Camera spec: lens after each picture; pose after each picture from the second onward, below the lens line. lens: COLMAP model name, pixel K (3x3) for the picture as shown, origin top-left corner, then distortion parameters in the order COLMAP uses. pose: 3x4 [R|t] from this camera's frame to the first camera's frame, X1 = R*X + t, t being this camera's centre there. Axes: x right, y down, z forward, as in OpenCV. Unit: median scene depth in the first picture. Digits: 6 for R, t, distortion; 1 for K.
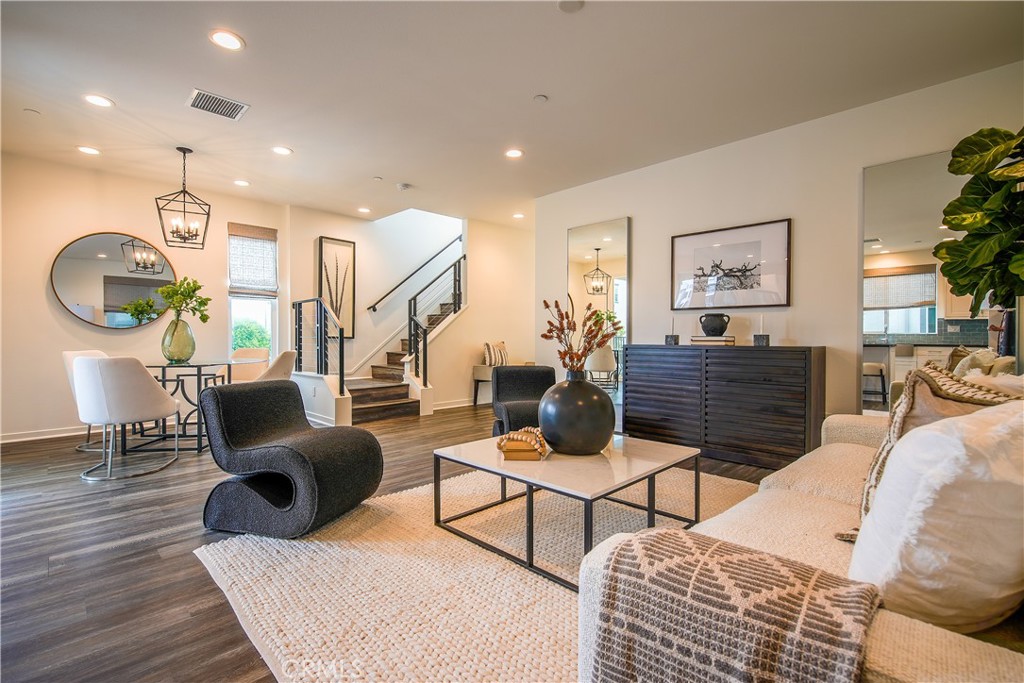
lens RADIAL K [[461.9, 0, 512.0], [0, 461.9, 341.5], [0, 0, 1]] dist [-0.012277, 0.000008]
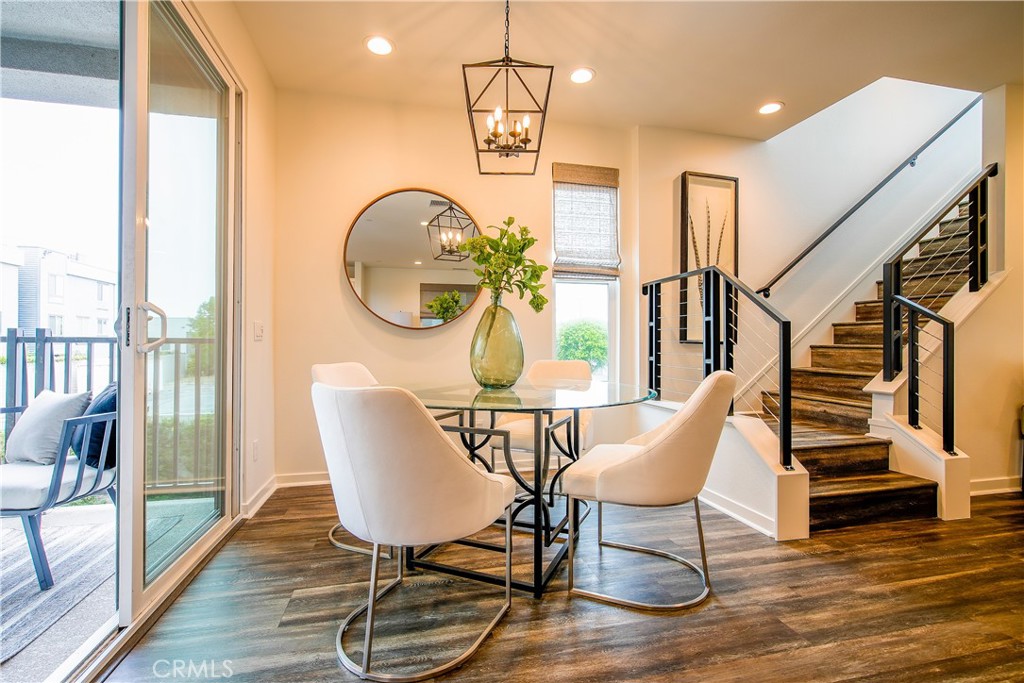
lens RADIAL K [[461.9, 0, 512.0], [0, 461.9, 341.5], [0, 0, 1]] dist [-0.012277, 0.000008]
pose [[0.851399, -0.000922, -0.524518, -0.308037], [-0.006516, 0.999903, -0.012335, -0.001132], [0.524479, 0.013920, 0.851310, 0.397440]]
